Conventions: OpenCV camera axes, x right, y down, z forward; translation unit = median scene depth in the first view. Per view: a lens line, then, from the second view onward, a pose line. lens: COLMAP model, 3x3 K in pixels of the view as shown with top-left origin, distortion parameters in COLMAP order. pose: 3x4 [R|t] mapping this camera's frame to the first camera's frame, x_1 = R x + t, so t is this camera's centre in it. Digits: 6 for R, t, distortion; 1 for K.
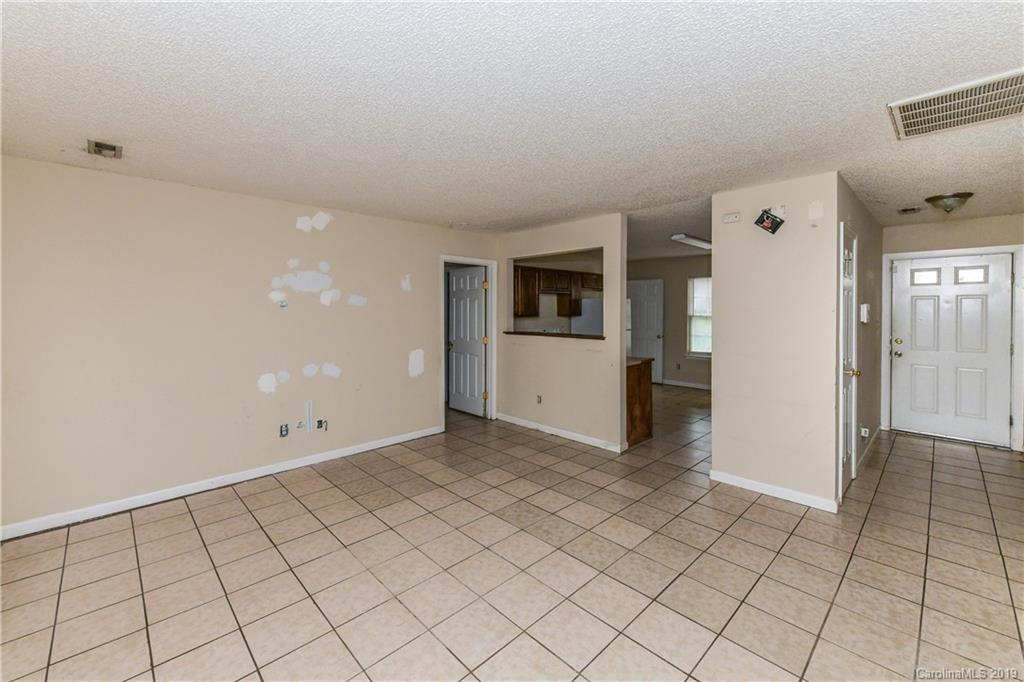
lens RADIAL K [[425.2, 0, 523.0], [0, 425.2, 317.4], [0, 0, 1]] dist [0.007680, -0.001664]
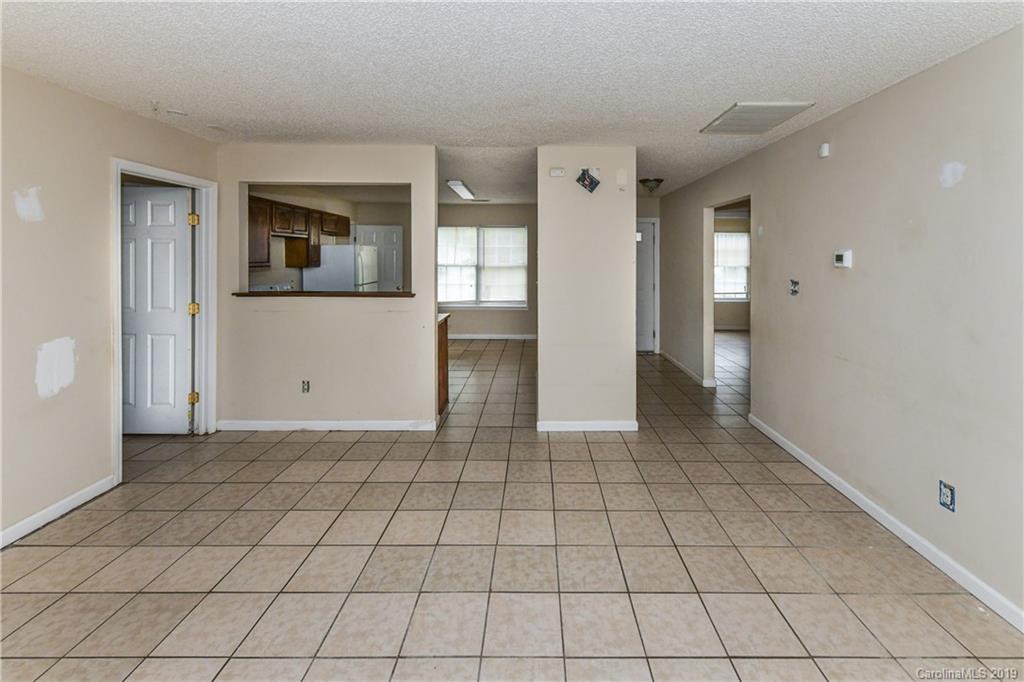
lens RADIAL K [[425.2, 0, 522.1], [0, 425.2, 257.0], [0, 0, 1]] dist [0.007680, -0.001664]
pose [[0.698704, 0.006145, 0.715384, -0.226756], [0.008155, 0.999830, -0.016554, -0.008037], [-0.715364, 0.017400, 0.698535, 0.250677]]
